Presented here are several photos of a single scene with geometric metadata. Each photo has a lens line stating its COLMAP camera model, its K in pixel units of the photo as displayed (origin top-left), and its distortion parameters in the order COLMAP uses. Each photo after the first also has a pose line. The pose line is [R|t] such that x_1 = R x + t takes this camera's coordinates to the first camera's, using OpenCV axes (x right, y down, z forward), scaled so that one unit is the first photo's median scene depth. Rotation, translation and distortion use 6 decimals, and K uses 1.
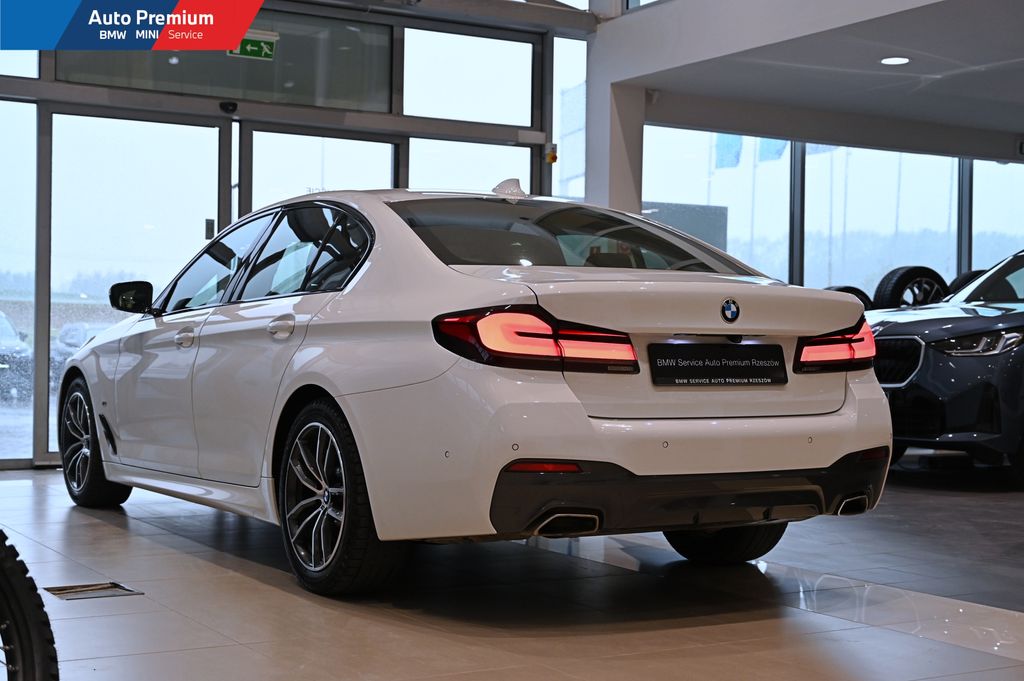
lens RADIAL K [[1502.5, 0, 507.8], [0, 1502.5, 340.1], [0, 0, 1]] dist [-0.006960, 0.000000]
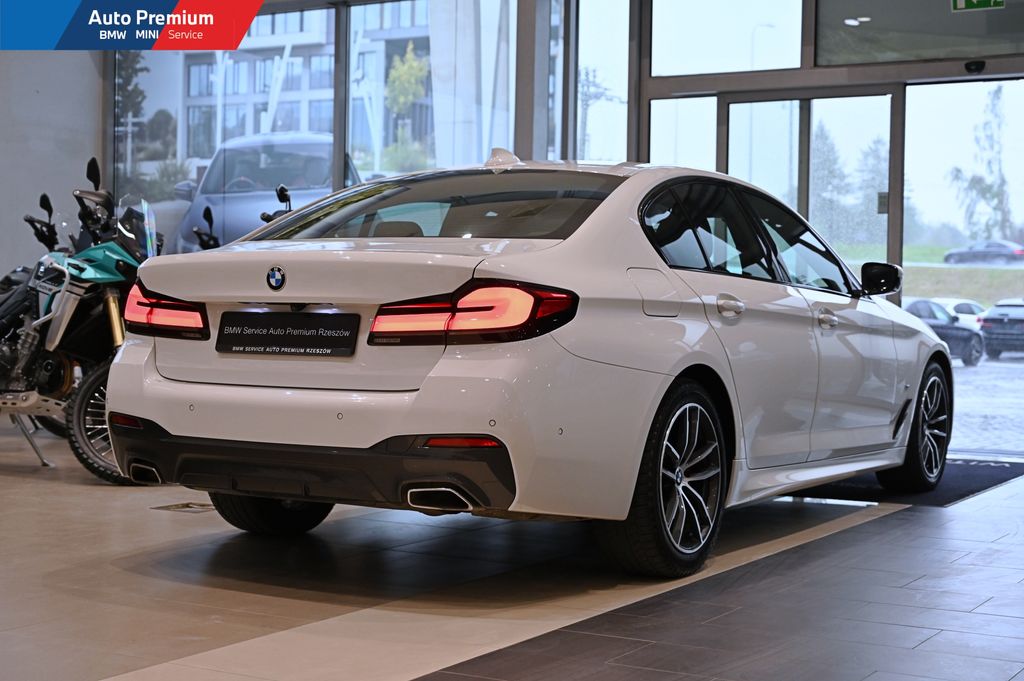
lens RADIAL K [[1586.0, 0, 509.1], [0, 1586.0, 340.6], [0, 0, 1]] dist [-0.016777, 0.000000]
pose [[0.490856, 0.011683, -0.871163, 1.096687], [-0.008788, 0.999926, 0.008458, 0.010750], [0.871197, 0.003504, 0.490922, 0.606129]]
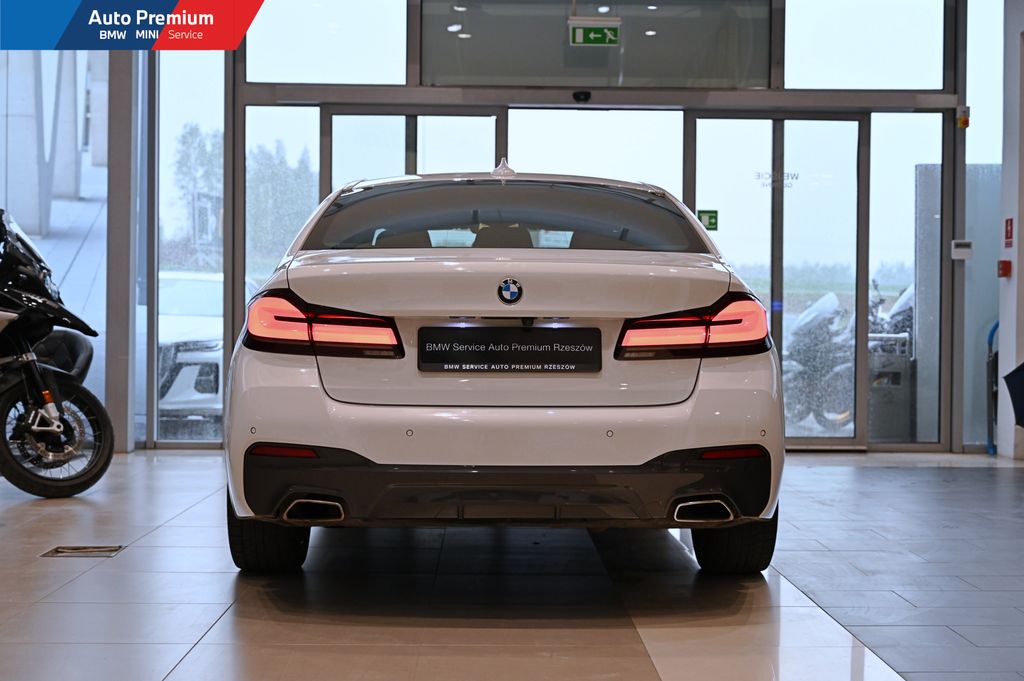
lens RADIAL K [[1530.5, 0, 518.7], [0, 1530.5, 340.5], [0, 0, 1]] dist [0.019840, 0.000000]
pose [[0.873008, -0.001187, -0.487705, 0.595934], [0.004649, 0.999972, 0.005889, 0.005111], [0.487684, -0.007408, 0.872989, 0.173613]]
